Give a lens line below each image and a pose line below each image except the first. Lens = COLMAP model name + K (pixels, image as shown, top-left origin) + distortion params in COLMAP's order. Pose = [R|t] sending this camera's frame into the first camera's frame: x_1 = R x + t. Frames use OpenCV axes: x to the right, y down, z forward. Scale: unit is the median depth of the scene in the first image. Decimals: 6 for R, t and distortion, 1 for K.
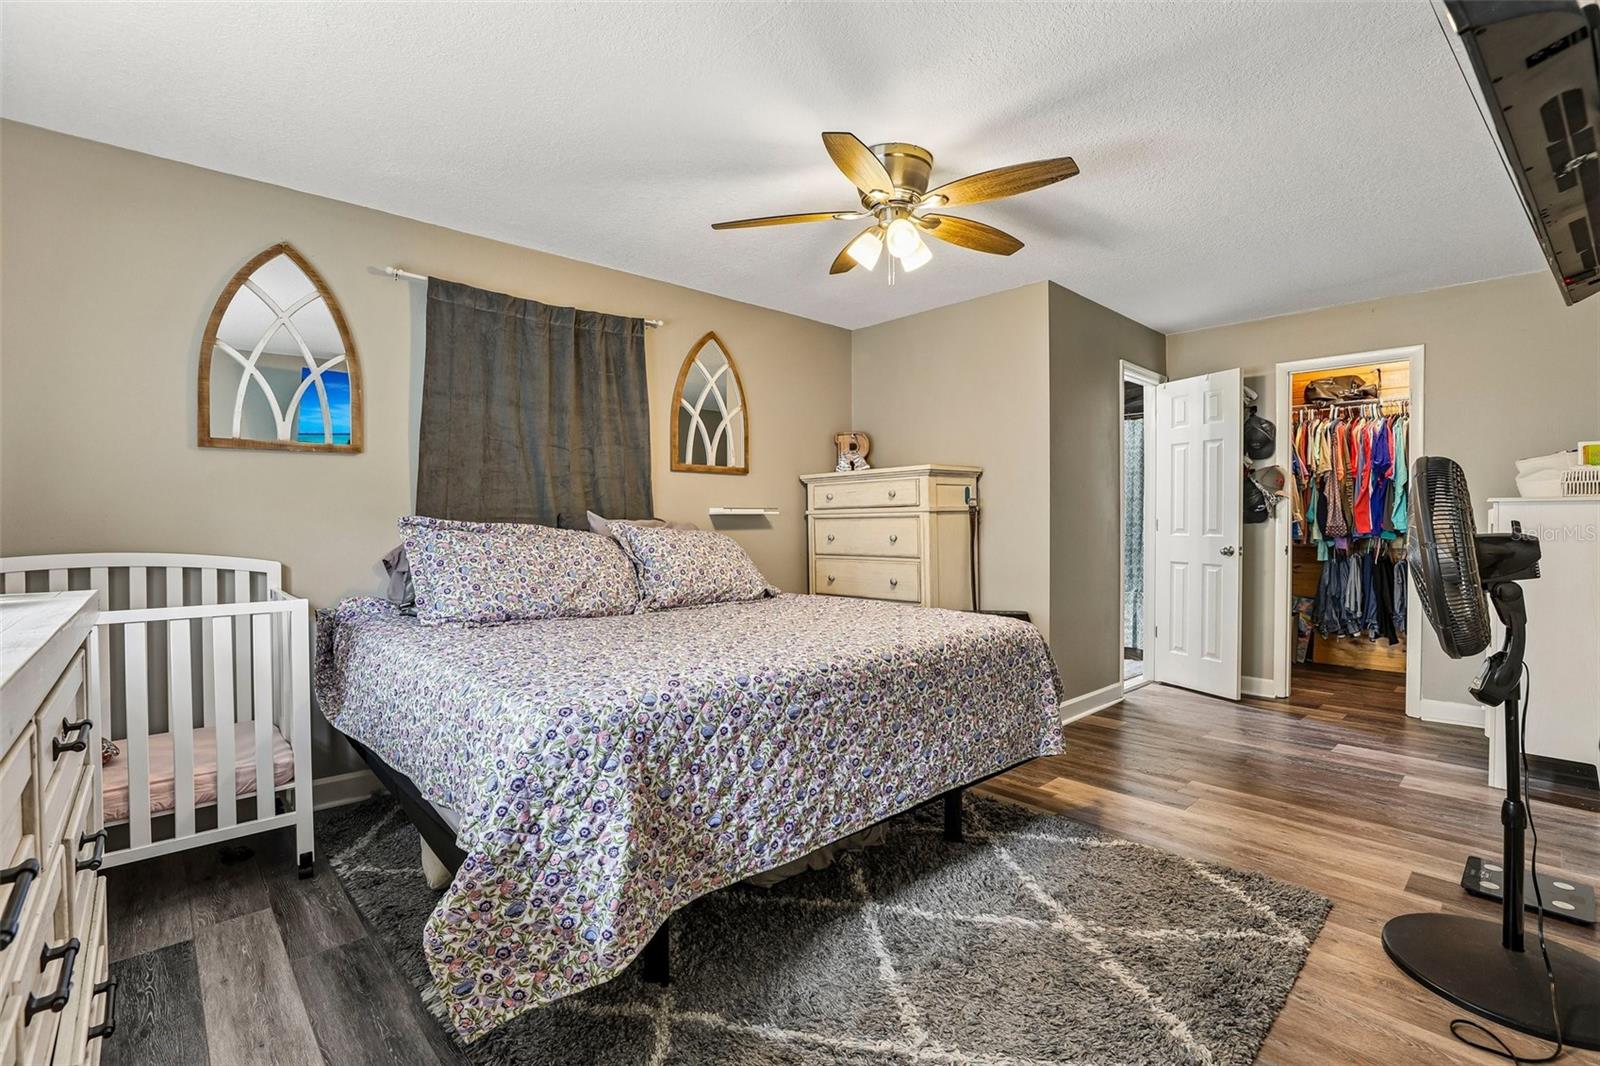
lens RADIAL K [[724.4, 0, 793.9], [0, 724.4, 524.9], [0, 0, 1]] dist [-0.038315, 0.010645]
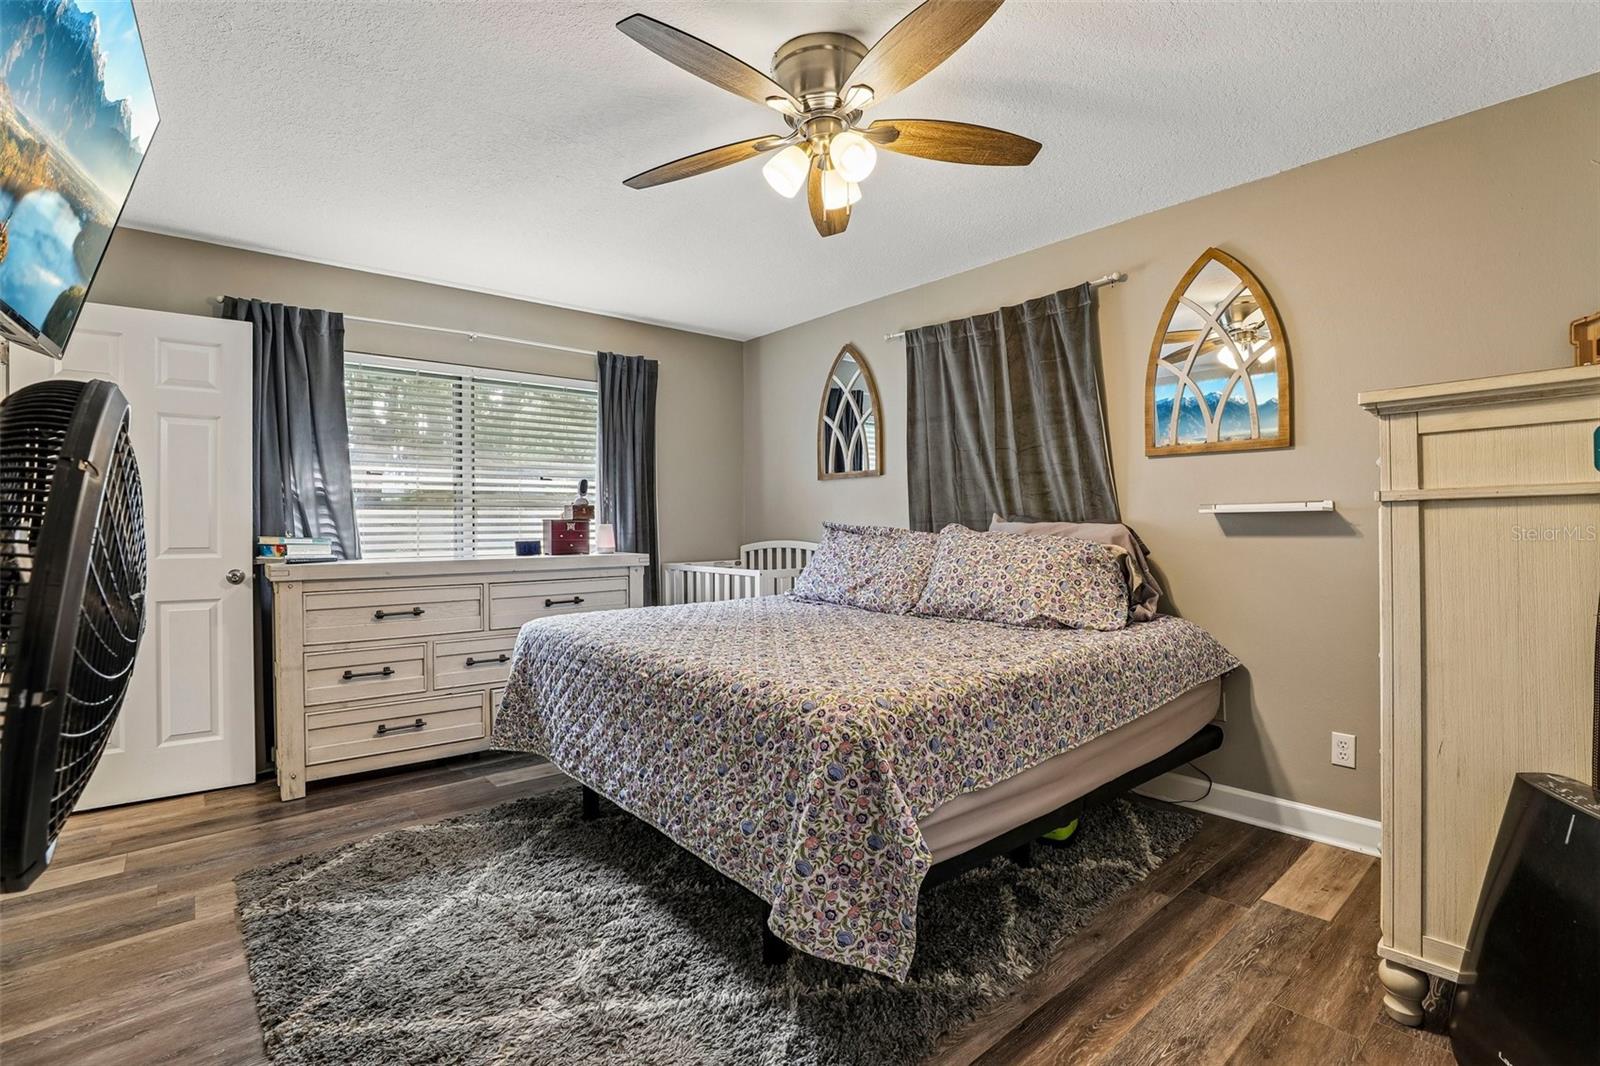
lens RADIAL K [[714.1, 0, 803.8], [0, 714.1, 516.6], [0, 0, 1]] dist [-0.000490, -0.000151]
pose [[-0.019656, -0.005976, -0.999789, 0.892325], [0.006876, 0.999958, -0.006112, -0.014447], [0.999783, -0.006994, -0.019614, 0.965587]]
